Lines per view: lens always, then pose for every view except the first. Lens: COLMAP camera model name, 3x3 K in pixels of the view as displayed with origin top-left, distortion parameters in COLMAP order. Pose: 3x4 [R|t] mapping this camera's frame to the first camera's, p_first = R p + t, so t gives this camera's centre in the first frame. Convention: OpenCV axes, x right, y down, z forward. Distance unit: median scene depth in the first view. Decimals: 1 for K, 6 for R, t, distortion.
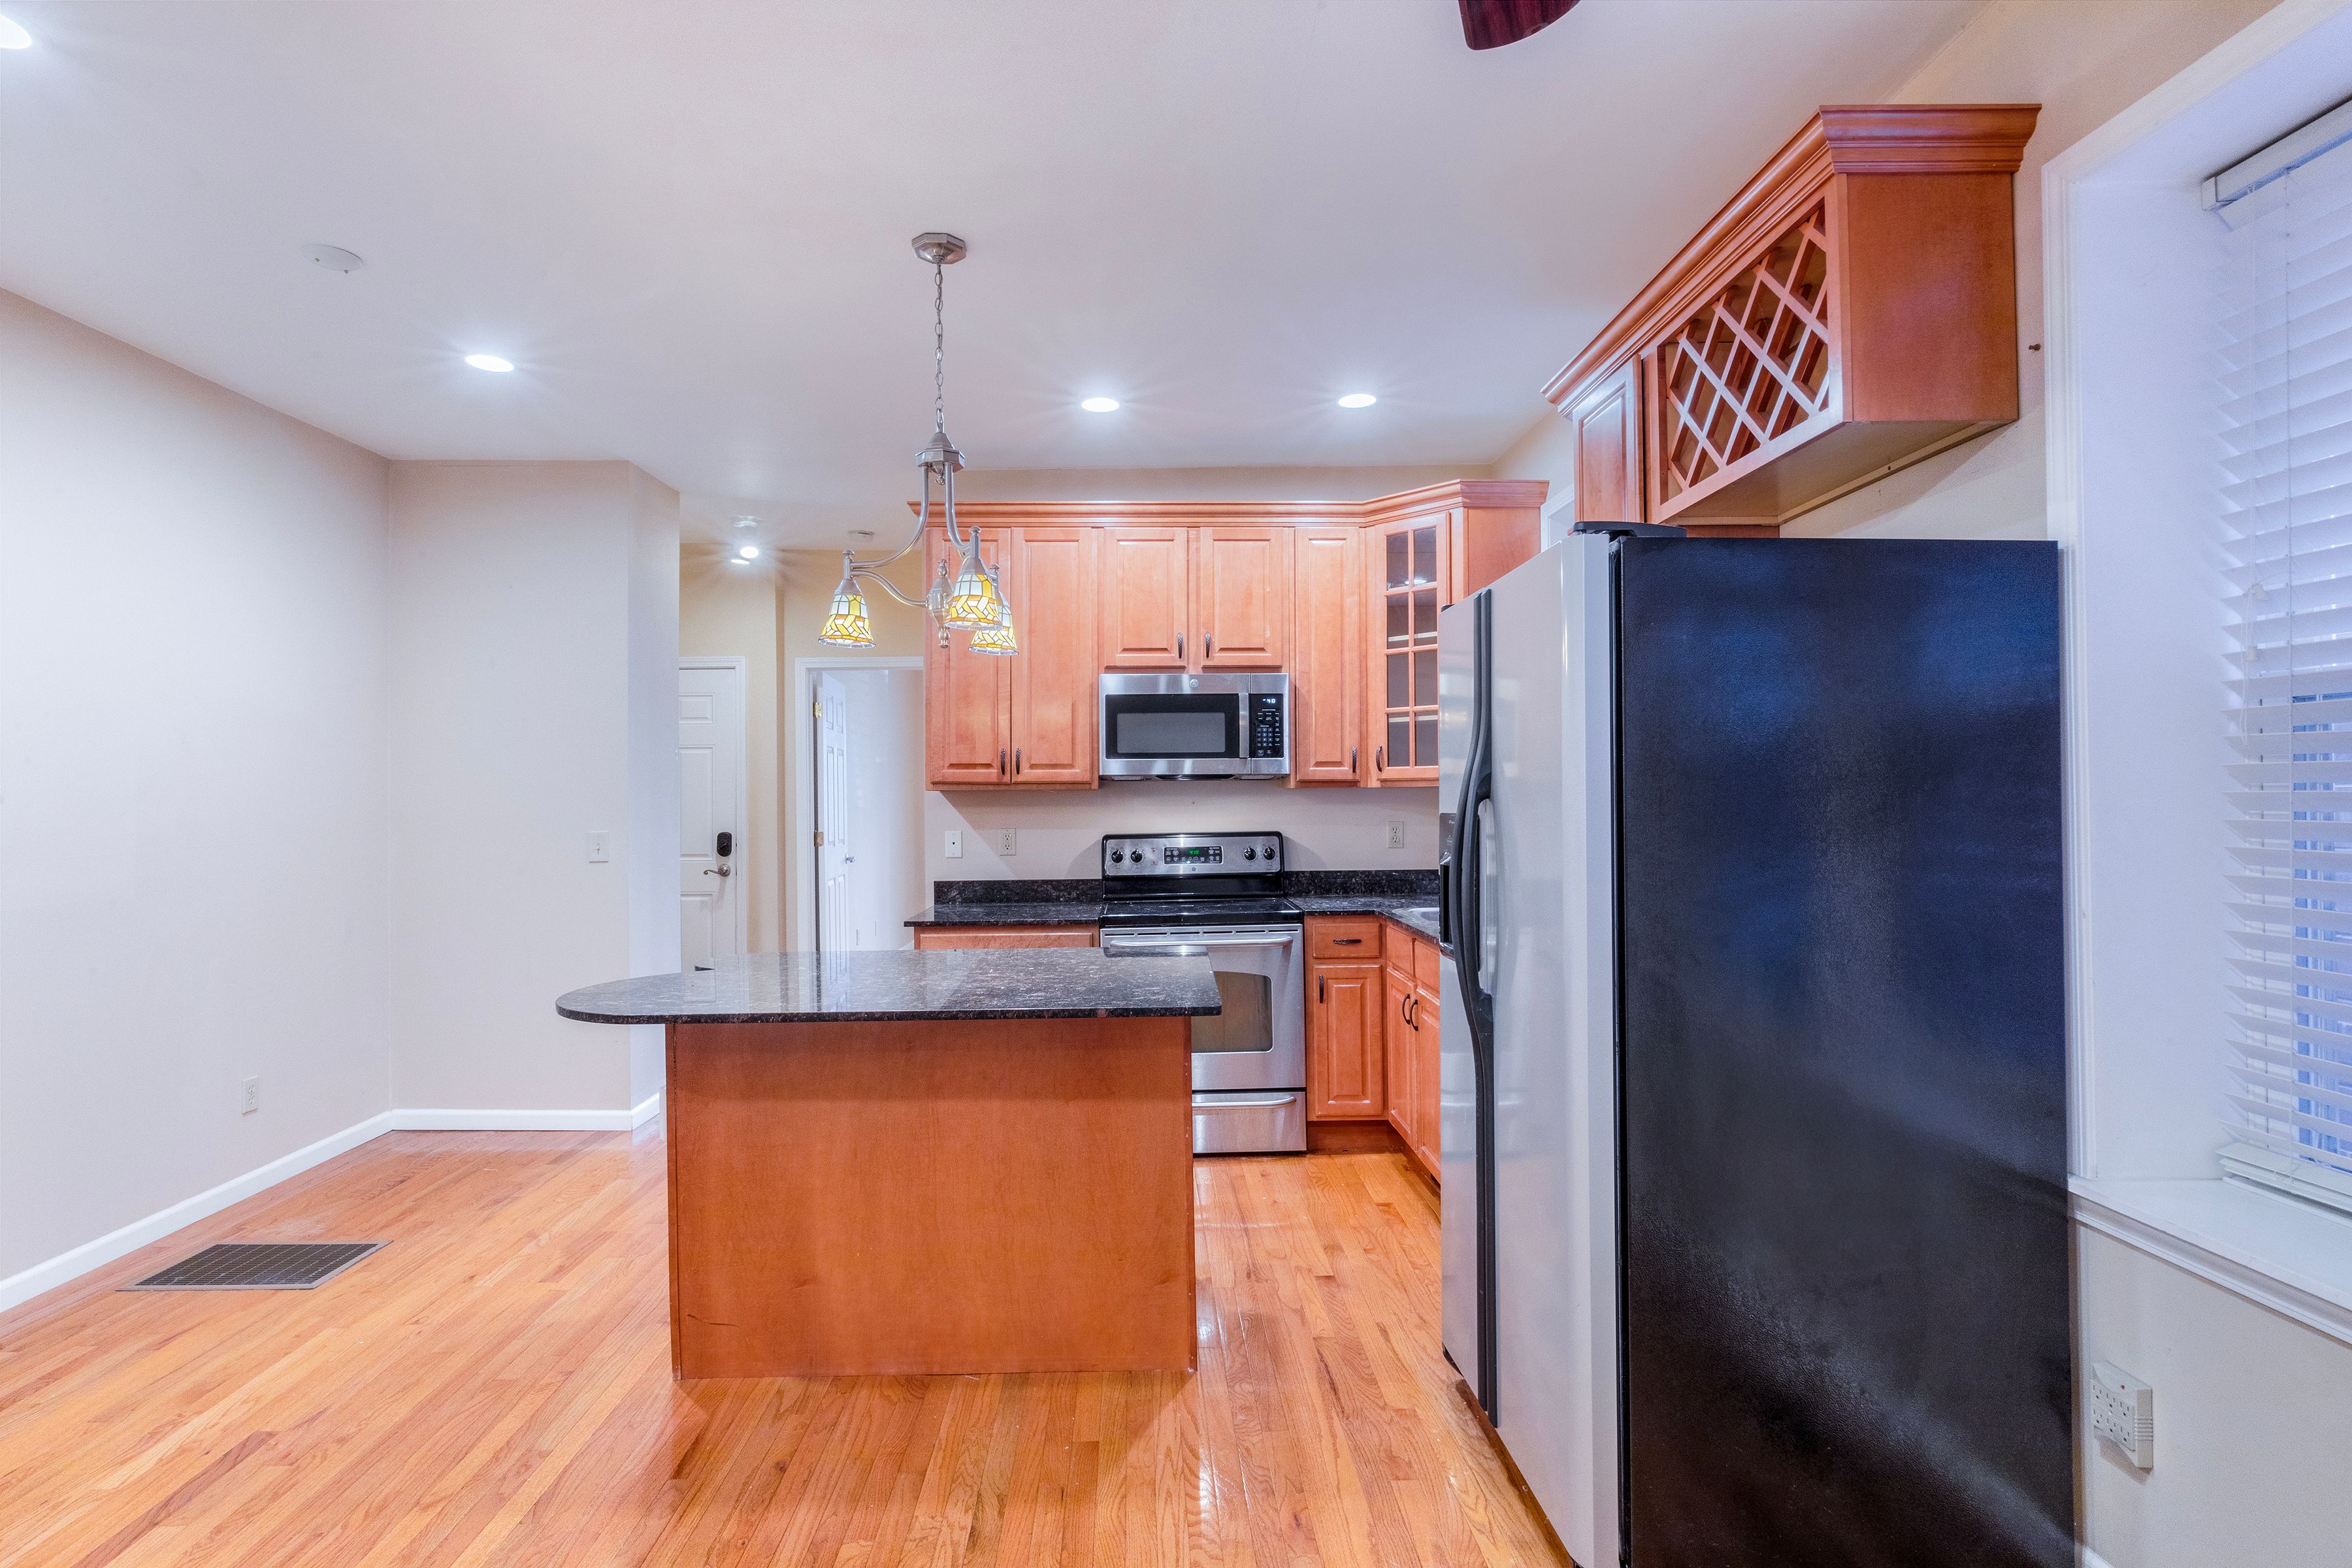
lens RADIAL K [[1161.9, 0, 1149.9], [0, 1161.9, 778.1], [0, 0, 1]] dist [-0.000110, -0.000644]
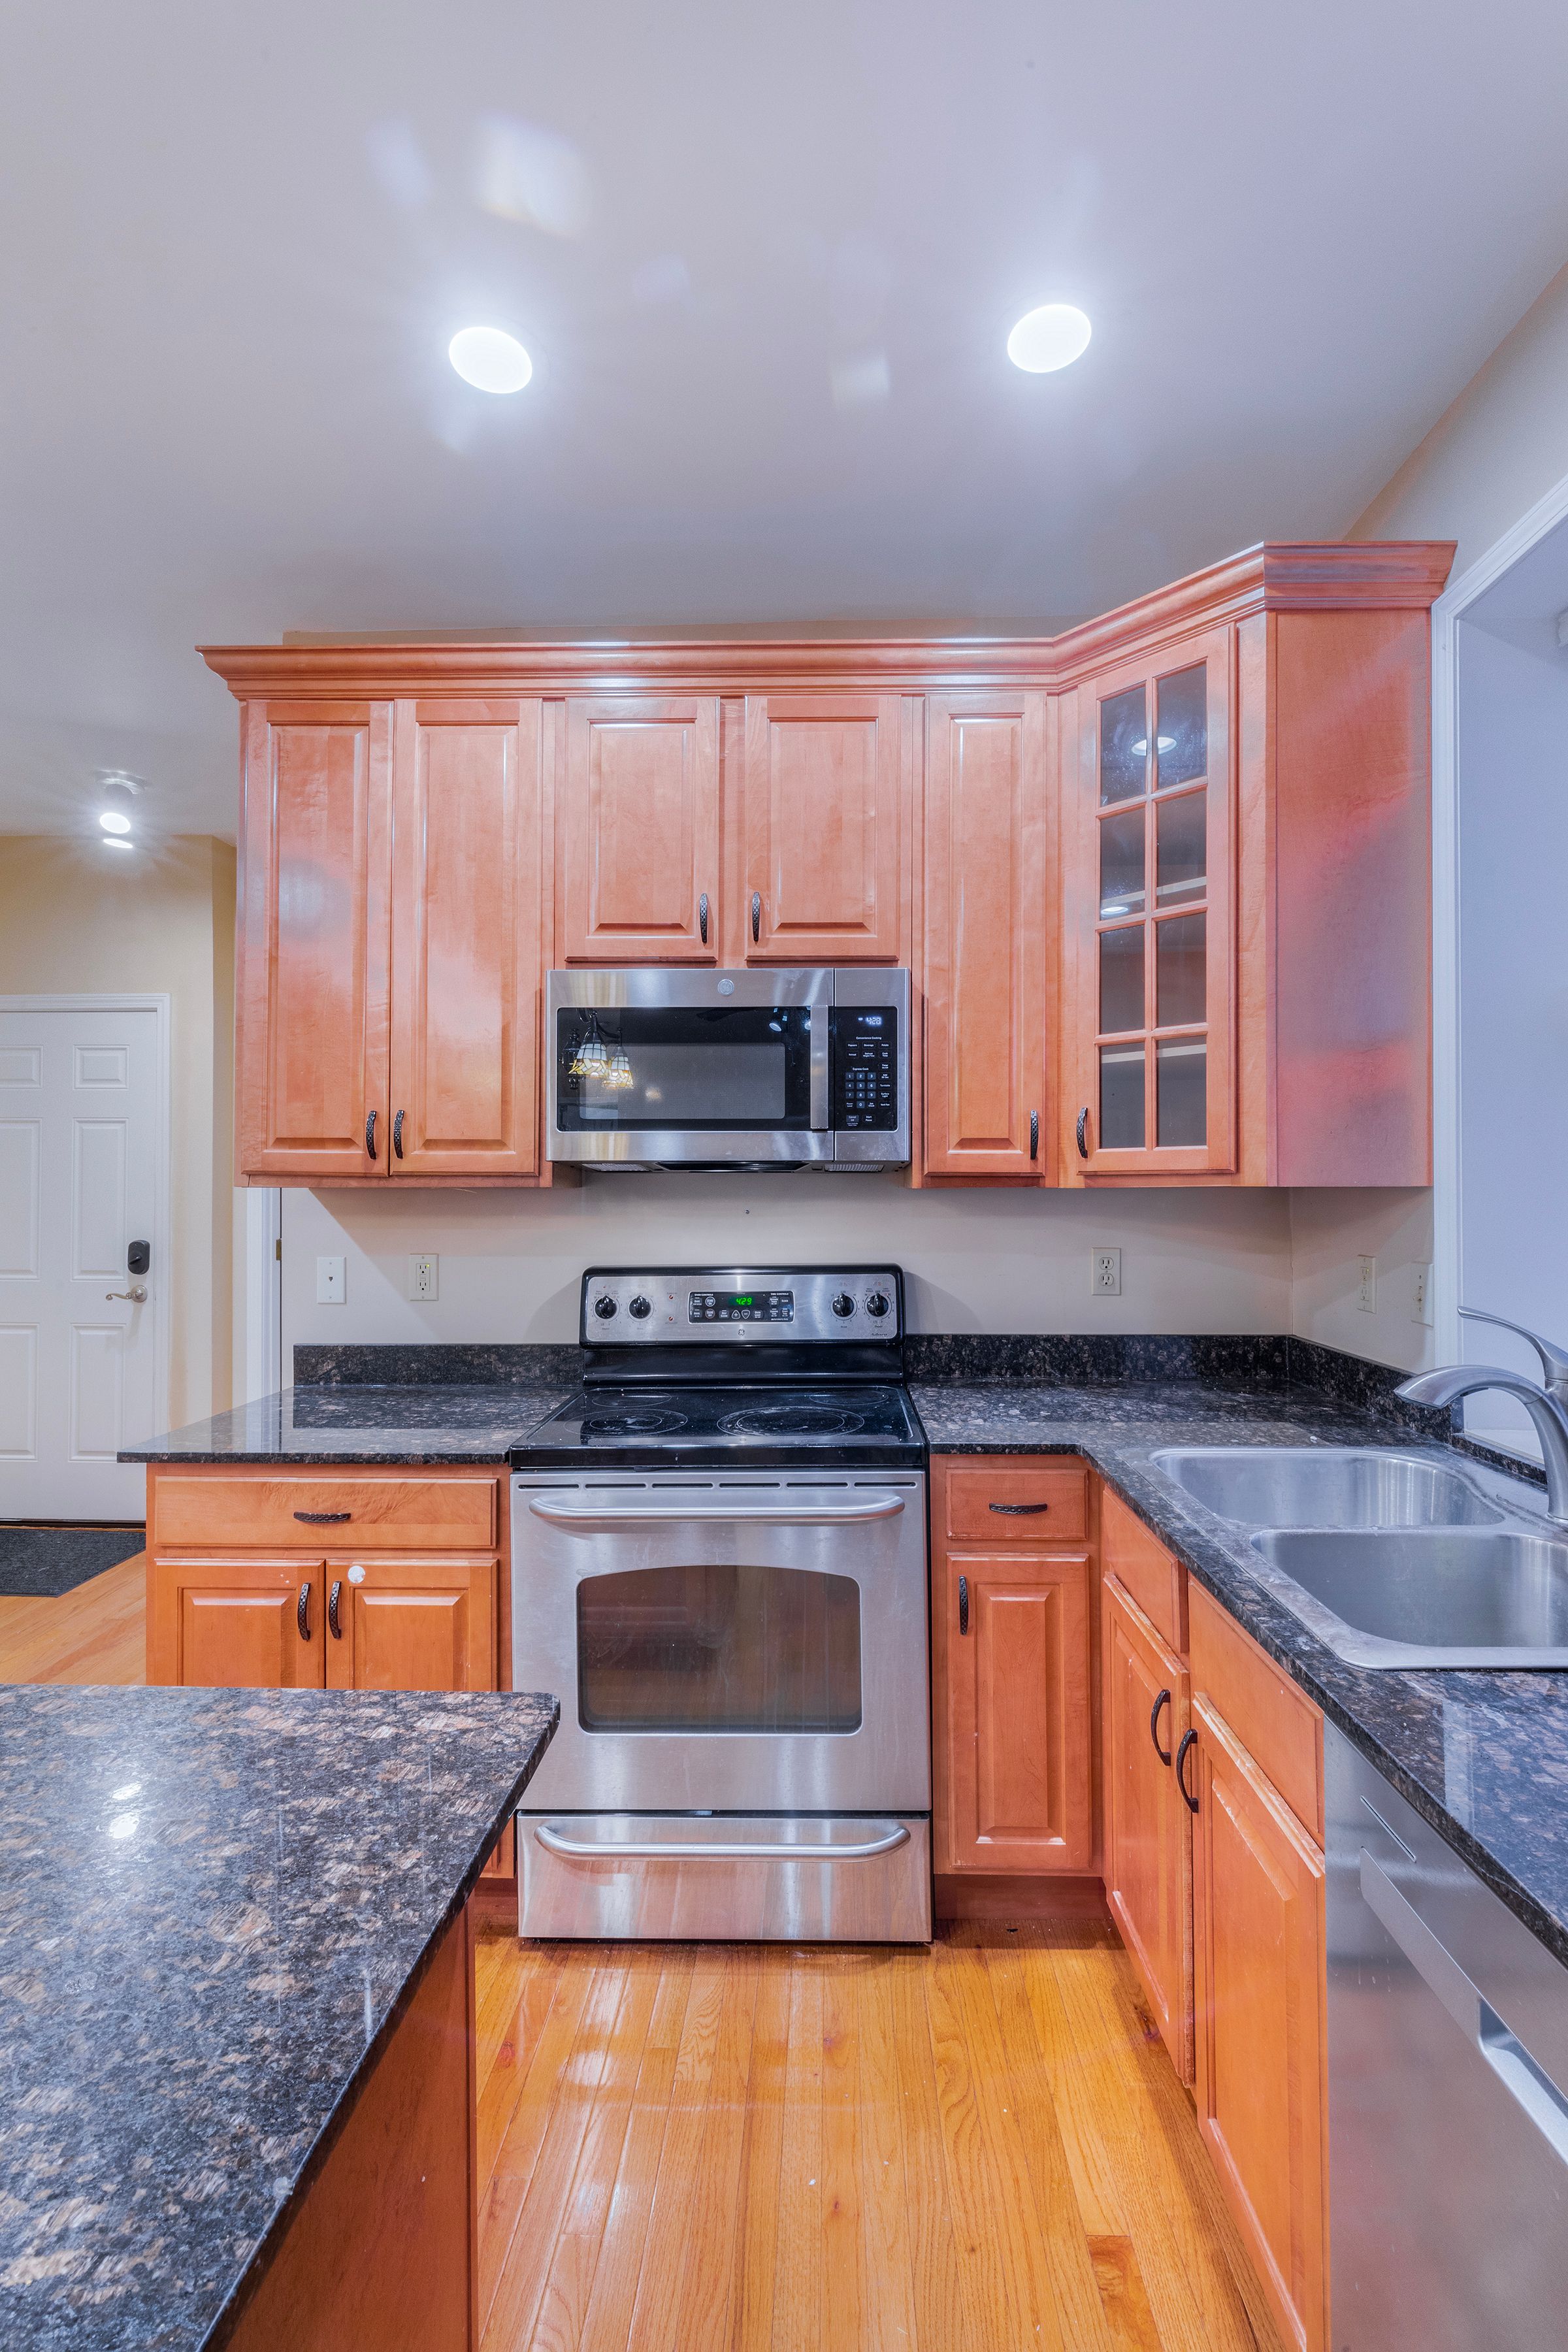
lens RADIAL K [[1060.7, 0, 793.1], [0, 1060.7, 1169.4], [0, 0, 1]] dist [0.002294, 0.000377]
pose [[0.998781, 0.006729, -0.048902, 0.092446], [-0.006705, 0.999977, 0.000673, 0.000200], [0.048906, -0.000344, 0.998803, 0.527115]]
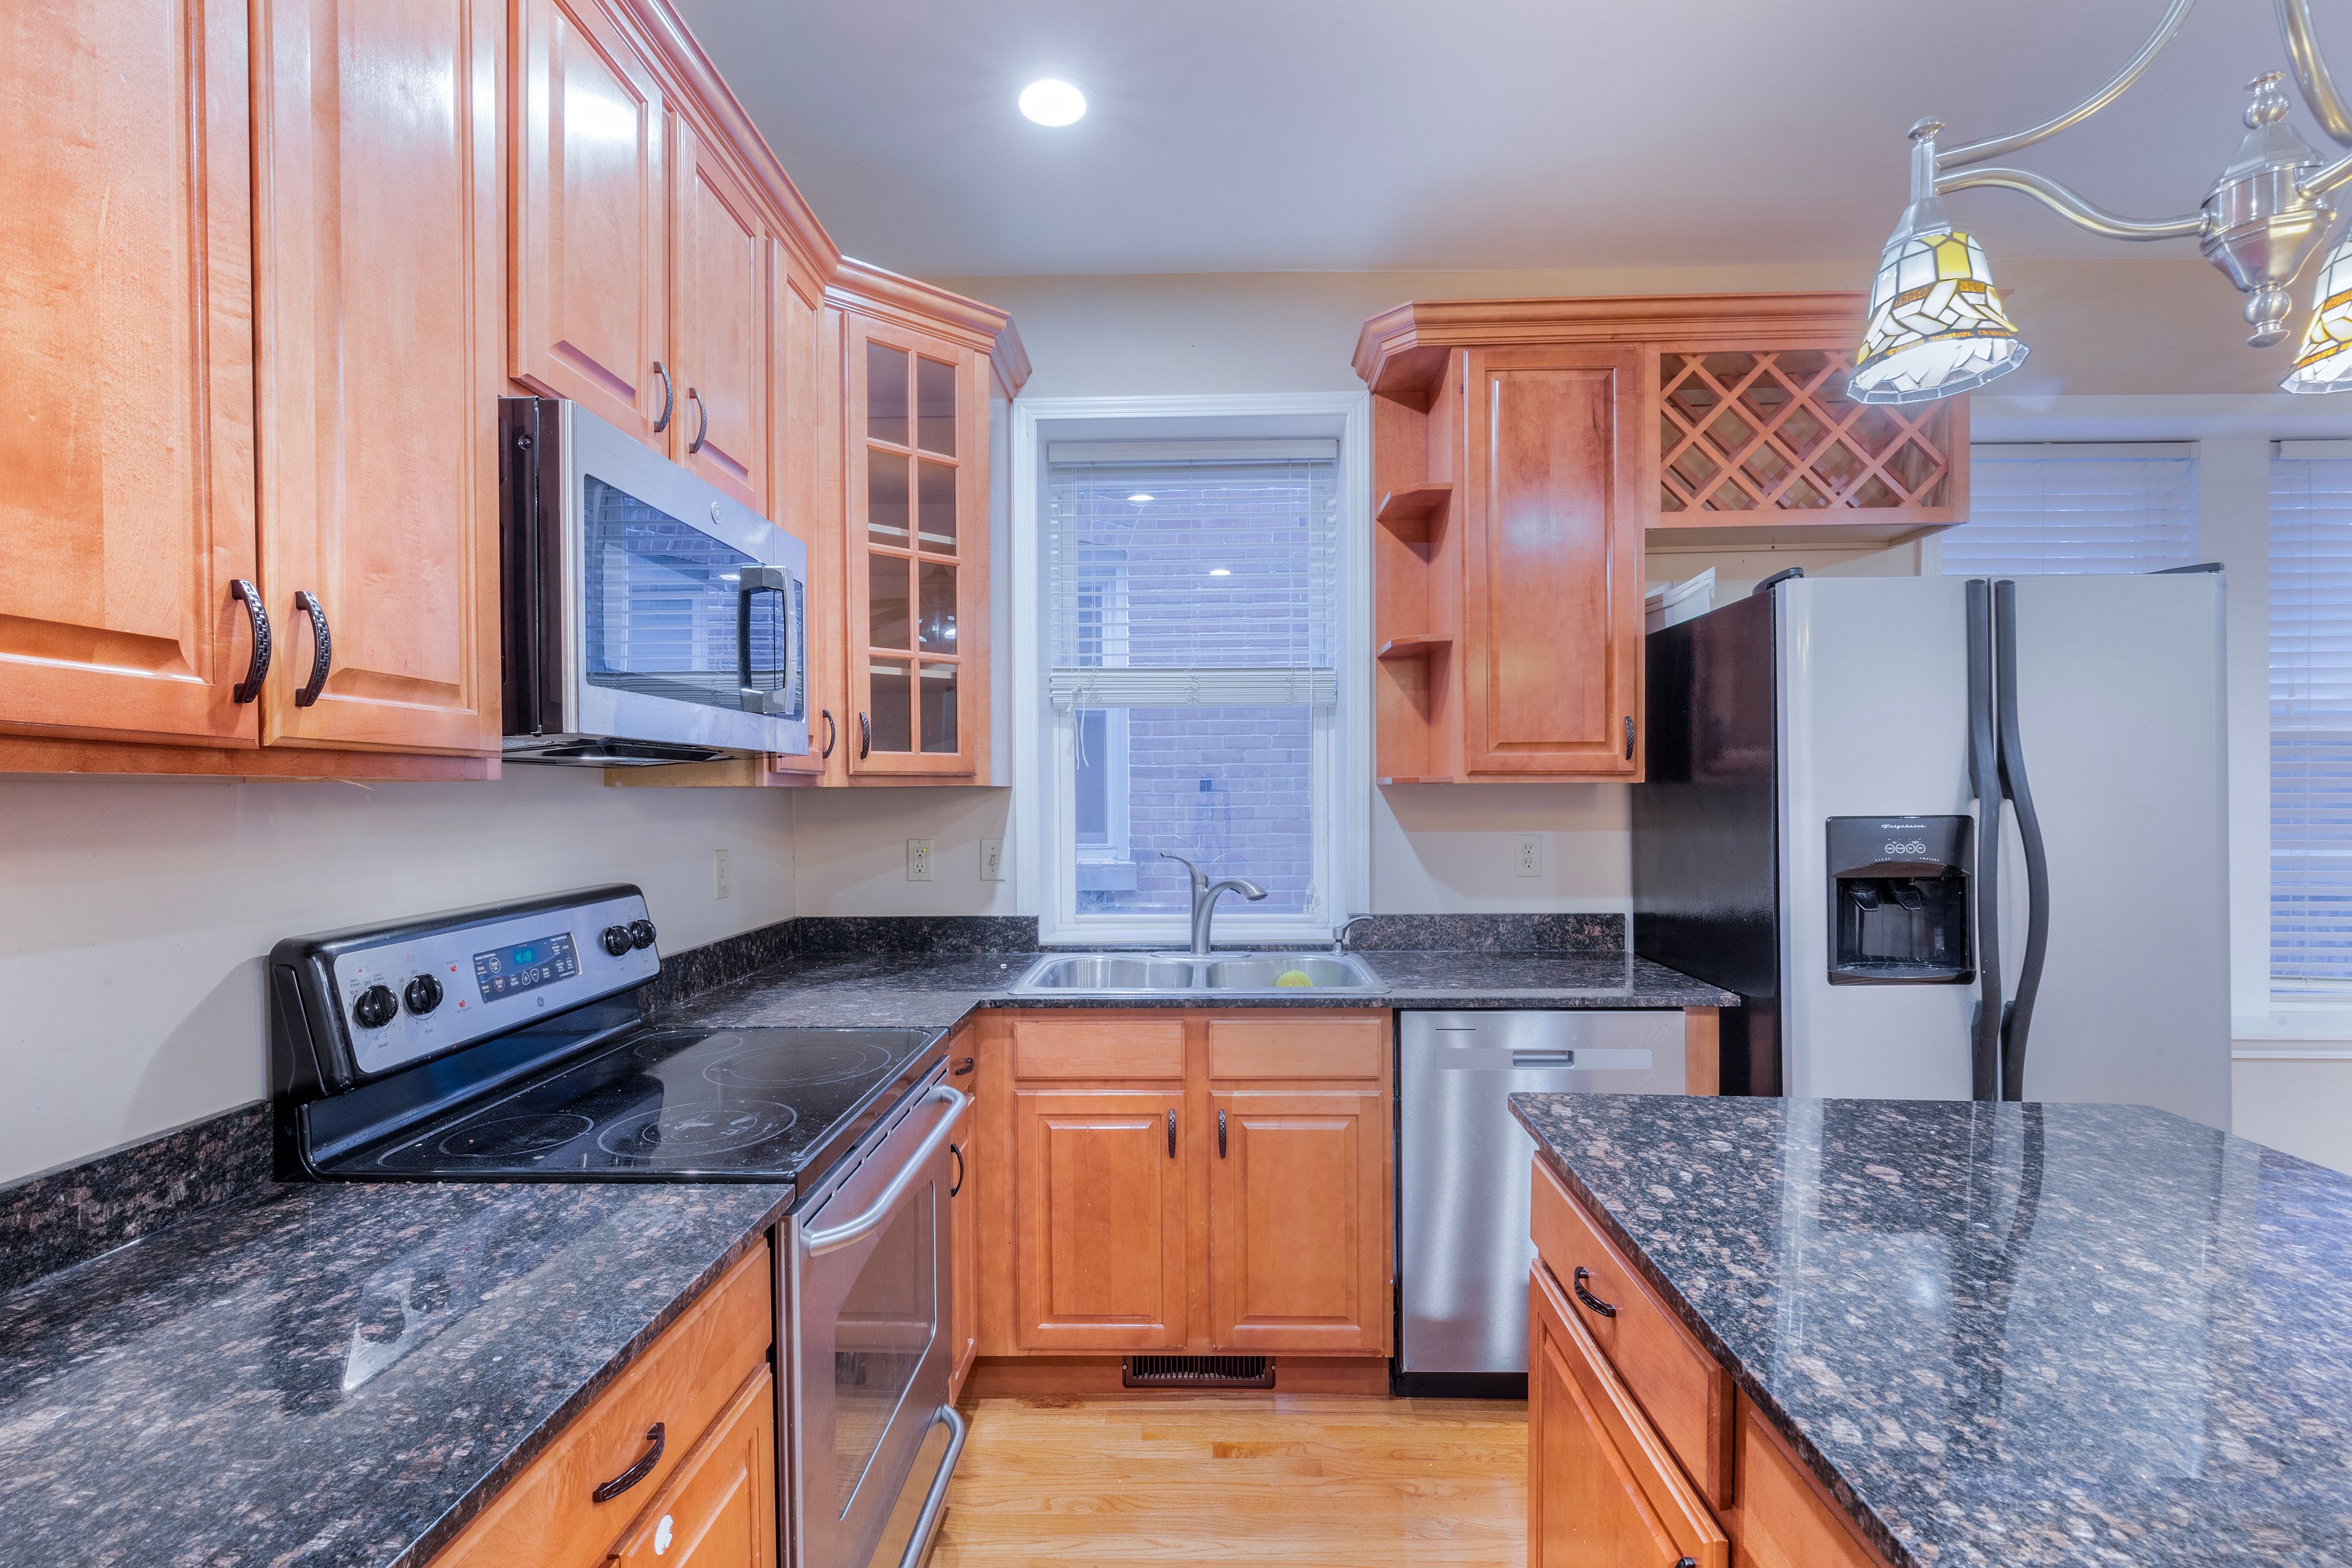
lens RADIAL K [[1088.0, 0, 1185.7], [0, 1088.0, 804.2], [0, 0, 1]] dist [-0.000014, -0.000700]
pose [[0.039809, -0.003259, 0.999202, -0.320254], [-0.008311, 0.999959, 0.003593, 0.013112], [-0.999173, -0.008447, 0.039781, 0.831512]]
